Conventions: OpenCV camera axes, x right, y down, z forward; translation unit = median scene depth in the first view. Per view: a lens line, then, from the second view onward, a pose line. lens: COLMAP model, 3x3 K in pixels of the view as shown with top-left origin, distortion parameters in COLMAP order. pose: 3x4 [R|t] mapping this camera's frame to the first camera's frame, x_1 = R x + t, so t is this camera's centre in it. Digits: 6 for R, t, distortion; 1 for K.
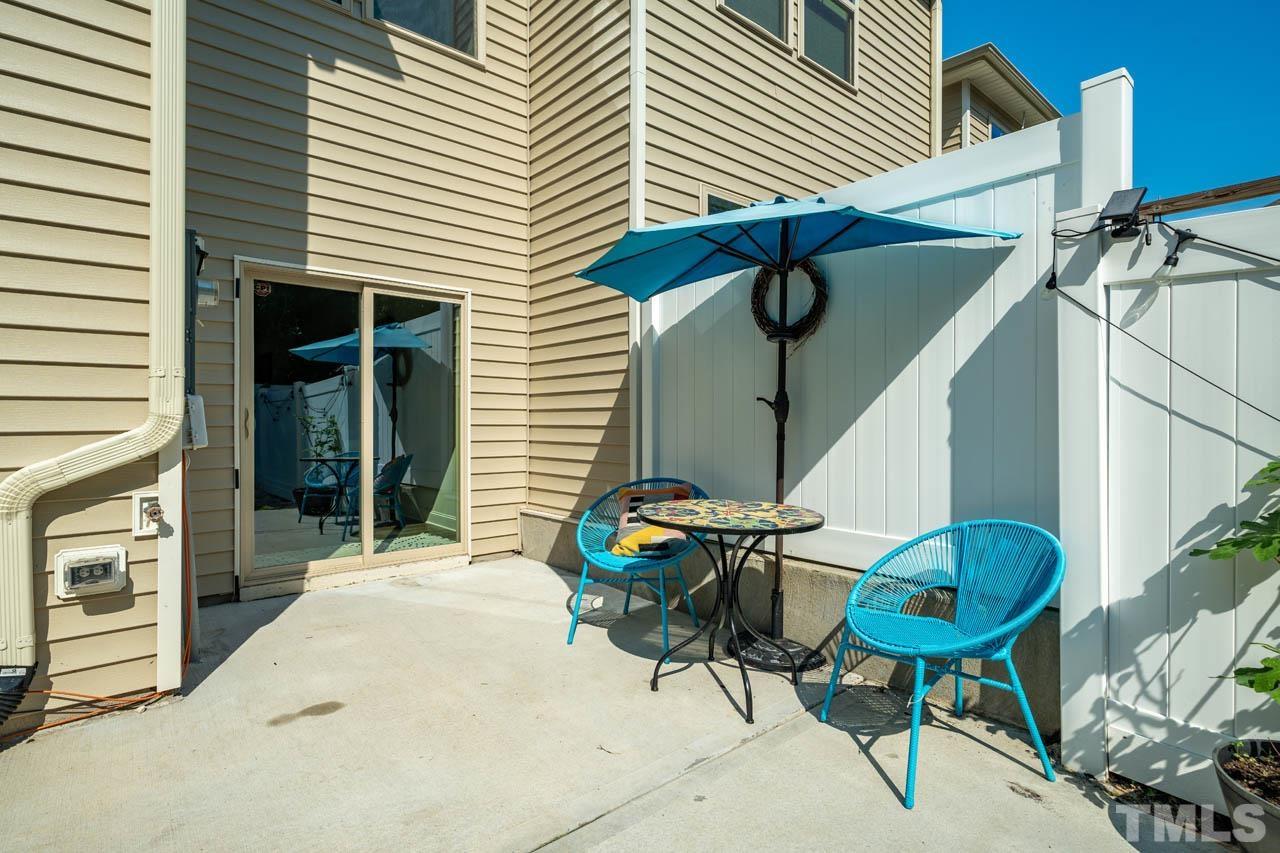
lens RADIAL K [[613.1, 0, 636.0], [0, 613.1, 426.8], [0, 0, 1]] dist [-0.004709, -0.000444]
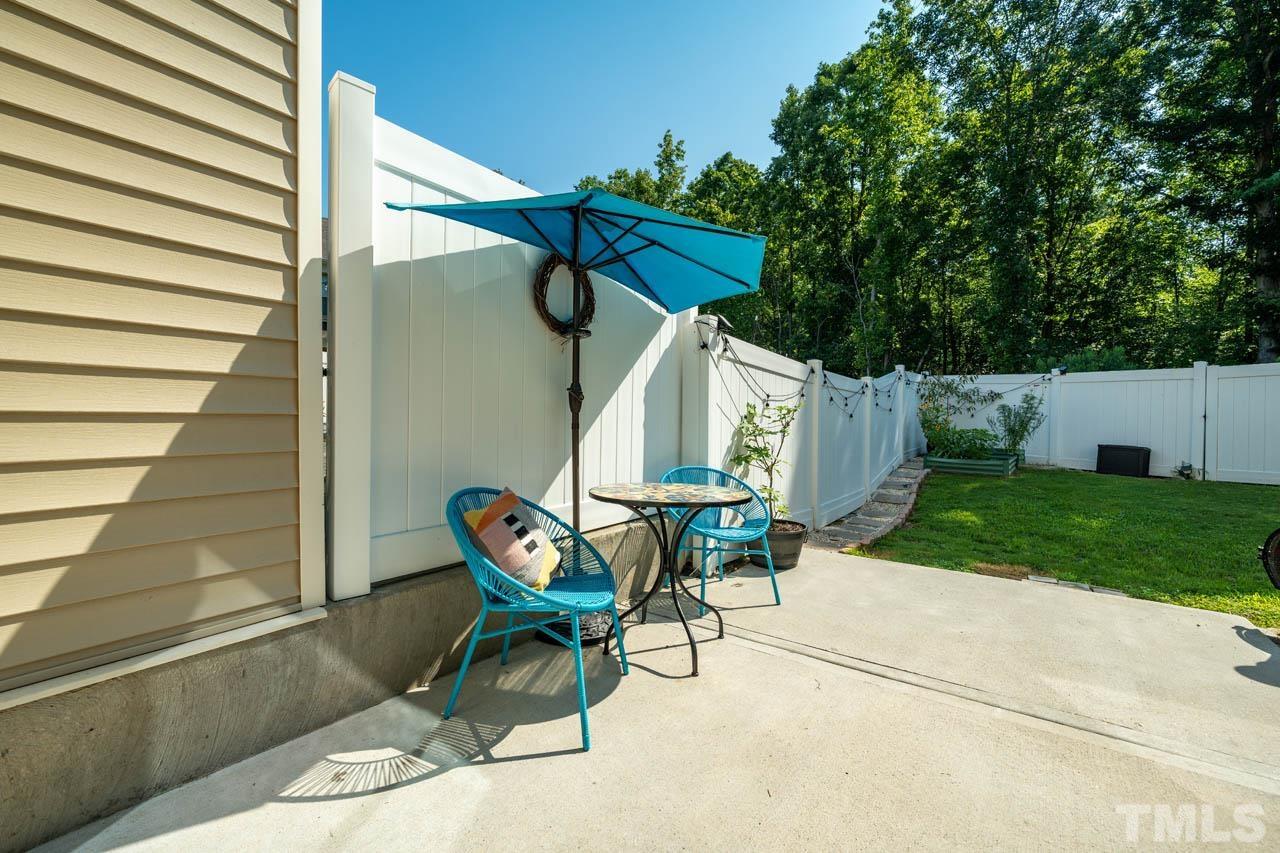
lens RADIAL K [[552.8, 0, 634.9], [0, 552.8, 421.9], [0, 0, 1]] dist [-0.003309, 0.000603]
pose [[-0.250162, -0.020048, 0.967996, -0.678767], [-0.010984, 0.999780, 0.017867, -0.008872], [-0.968142, -0.006162, -0.250327, 1.079804]]
